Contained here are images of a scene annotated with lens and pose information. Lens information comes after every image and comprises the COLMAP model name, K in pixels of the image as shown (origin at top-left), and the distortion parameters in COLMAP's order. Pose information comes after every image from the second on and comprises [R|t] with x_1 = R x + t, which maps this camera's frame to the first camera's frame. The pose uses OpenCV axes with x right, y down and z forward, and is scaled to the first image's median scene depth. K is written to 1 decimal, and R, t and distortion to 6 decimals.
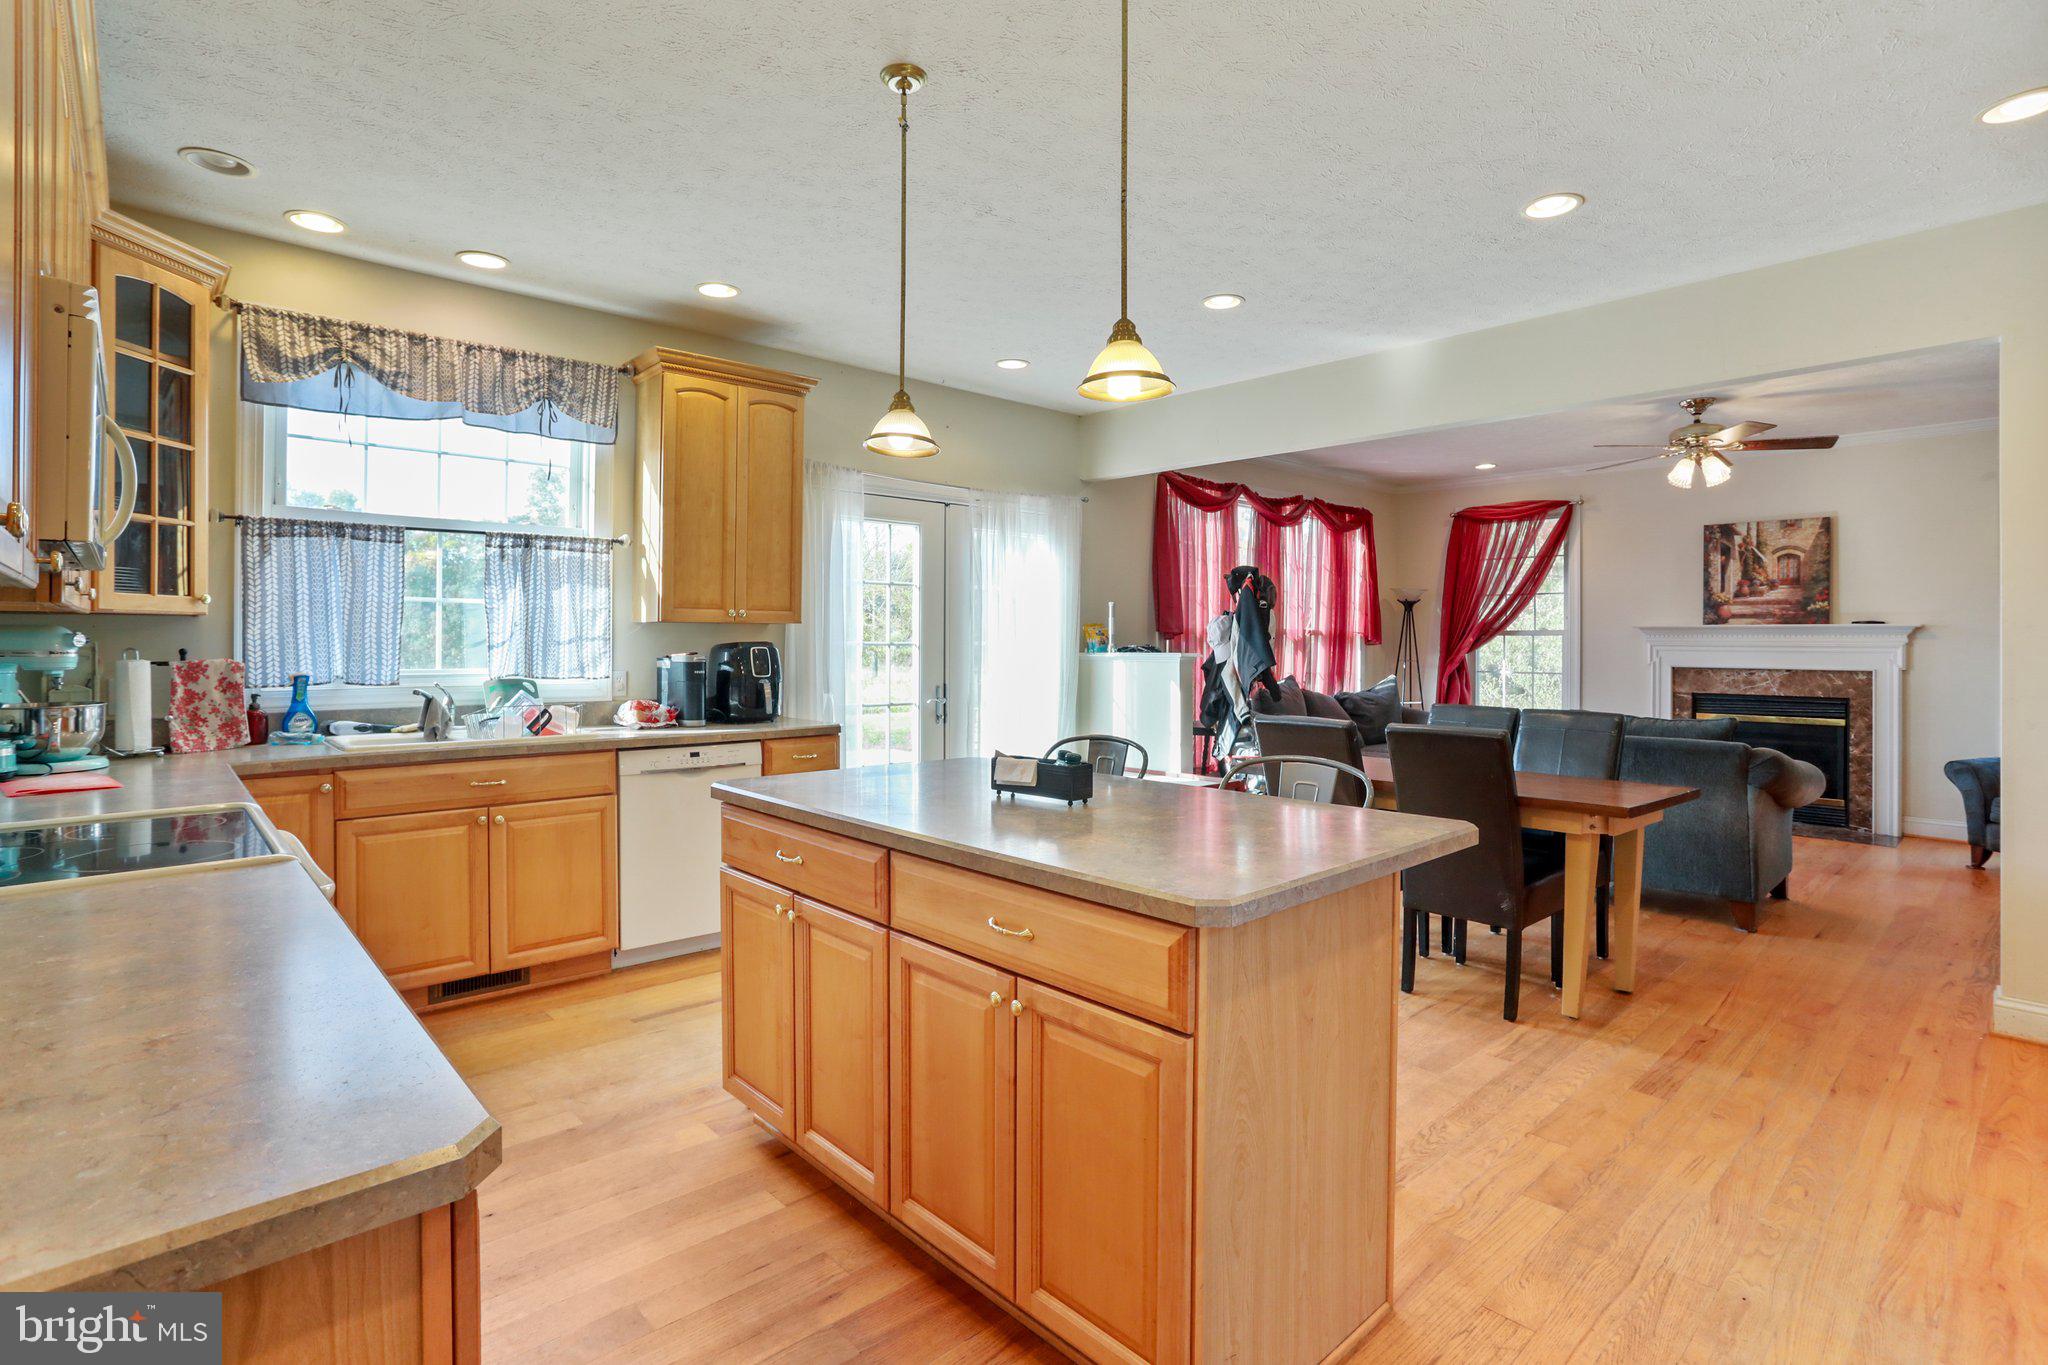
lens RADIAL K [[1001.0, 0, 1002.0], [0, 1001.0, 635.5], [0, 0, 1]] dist [-0.055111, 0.024734]
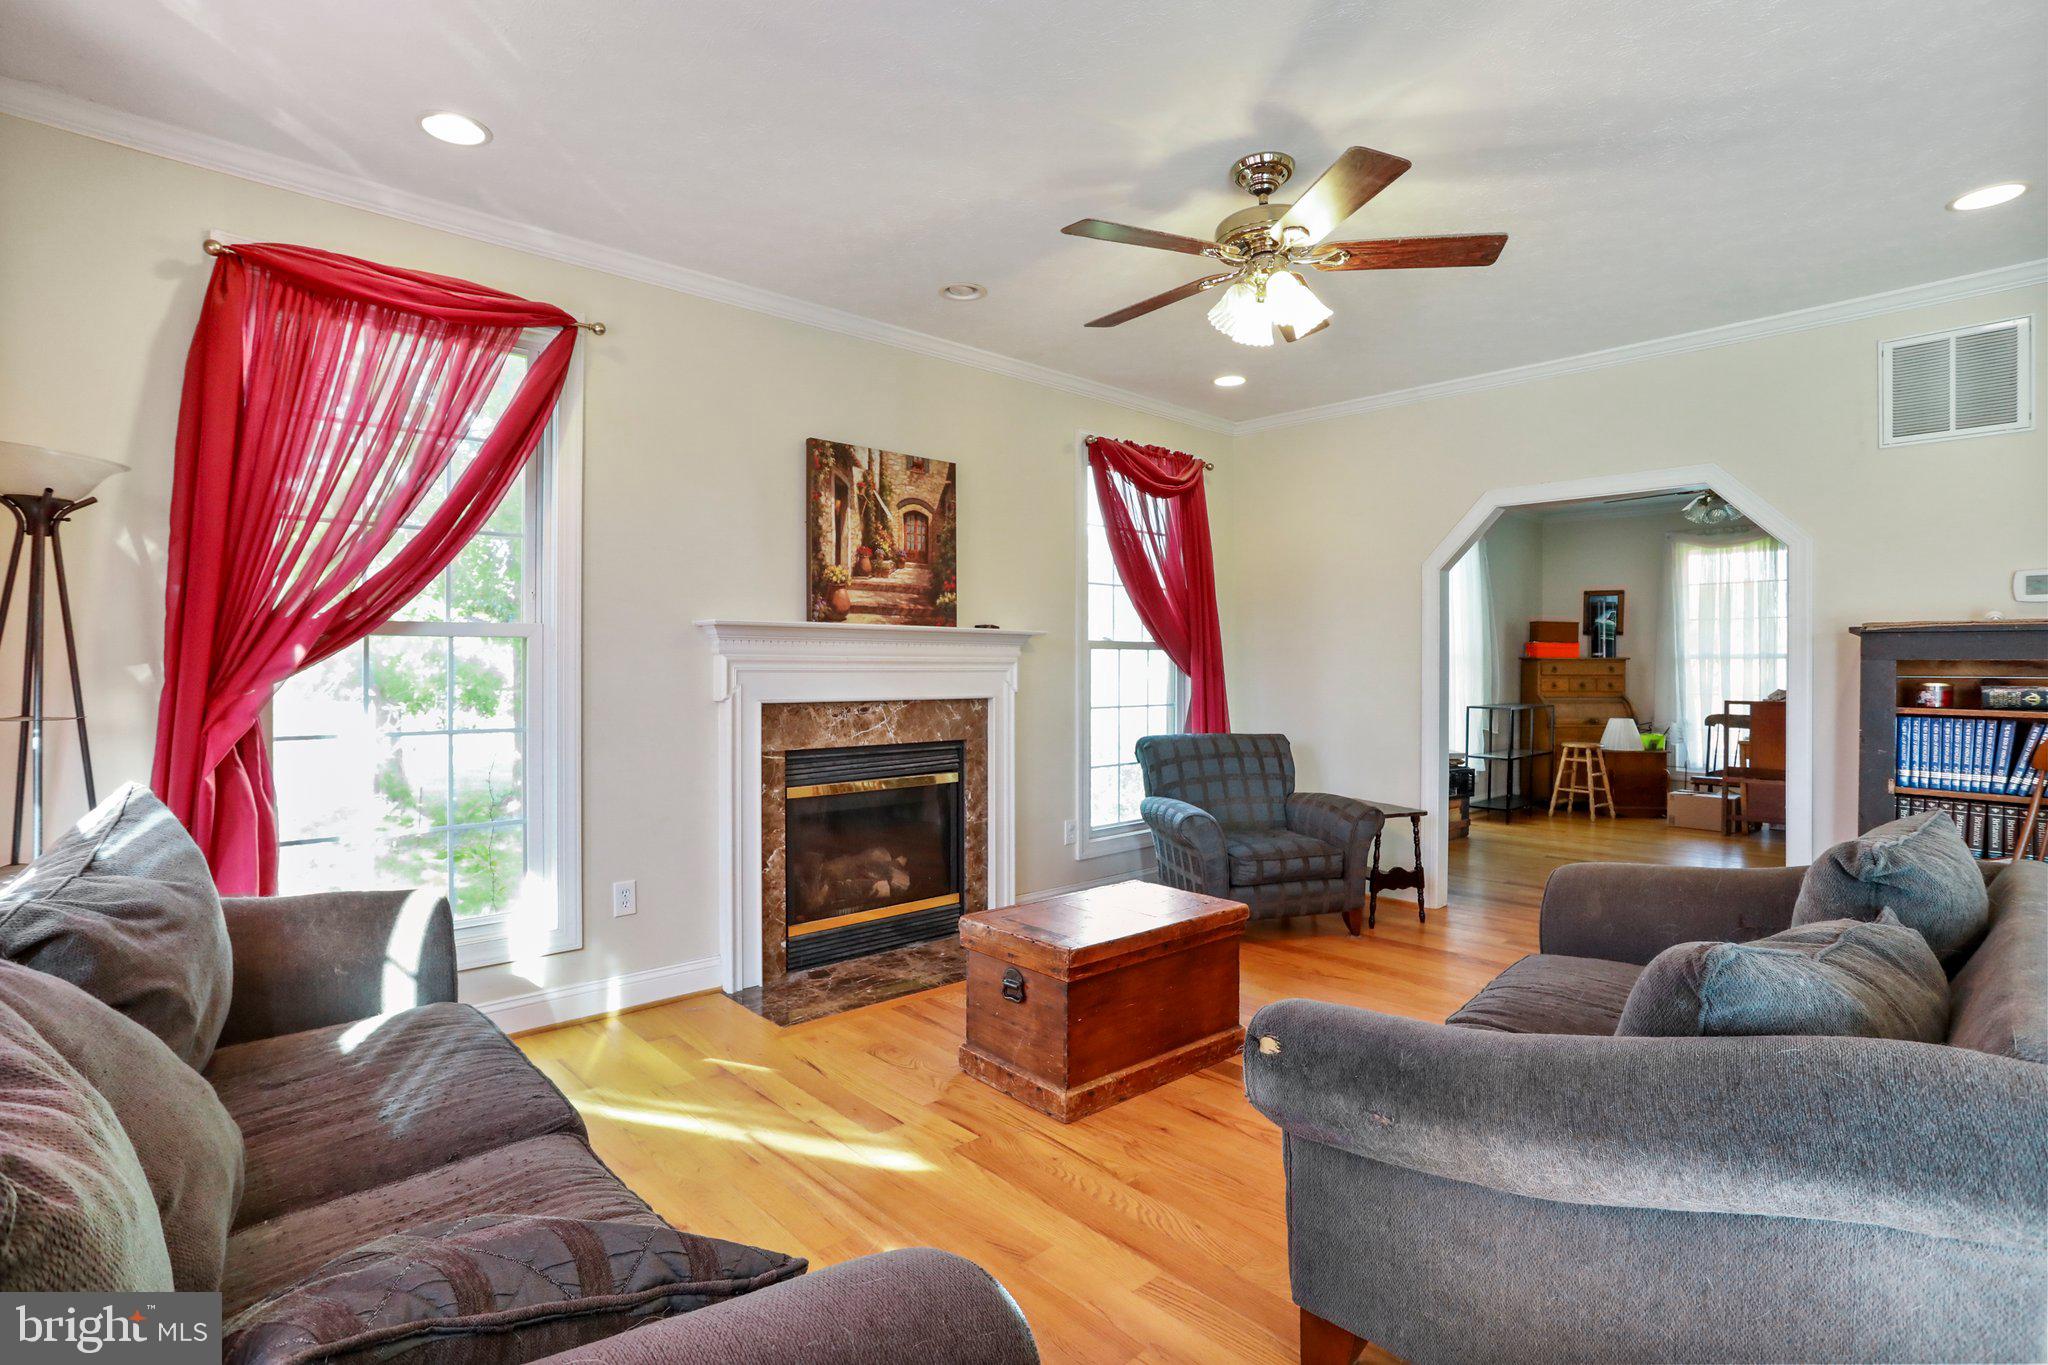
lens RADIAL K [[1001.0, 0, 1019.1], [0, 1001.0, 668.3], [0, 0, 1]] dist [-0.055111, 0.024734]
pose [[-0.008441, -0.007323, 0.999938, 0.179529], [-0.008232, 0.999940, 0.007254, 0.009913], [-0.999930, -0.008170, -0.008500, 0.954225]]
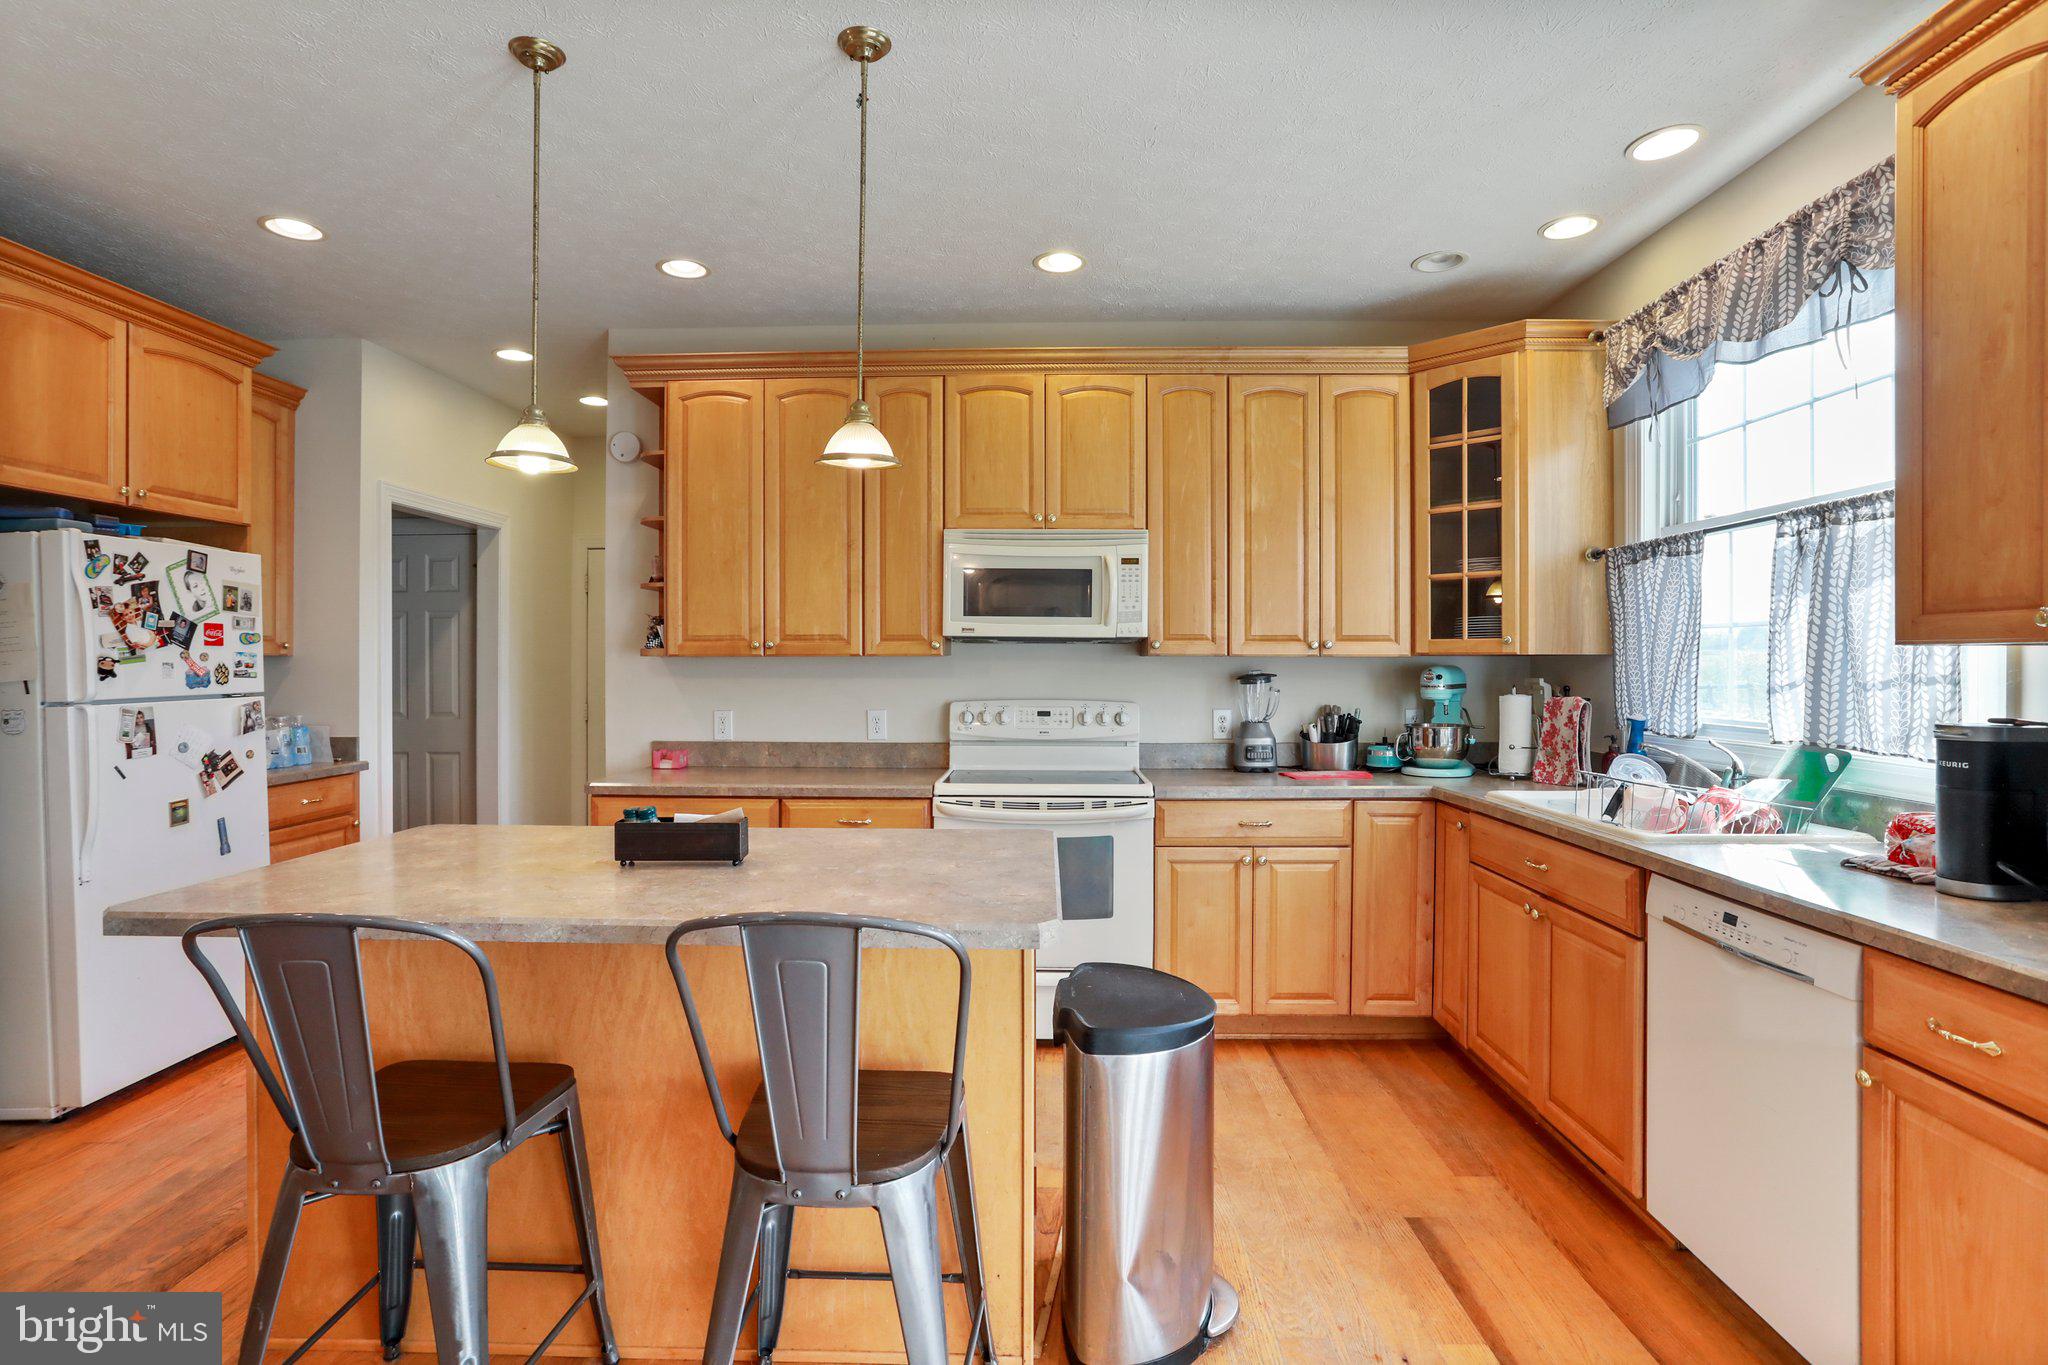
lens RADIAL K [[1001.0, 0, 1019.6], [0, 1001.0, 668.9], [0, 0, 1]] dist [-0.055111, 0.024734]
pose [[-0.691951, -0.000997, -0.721944, 0.167066], [0.000468, 0.999998, -0.001830, -0.001612], [0.721944, -0.001604, -0.691949, 0.640644]]
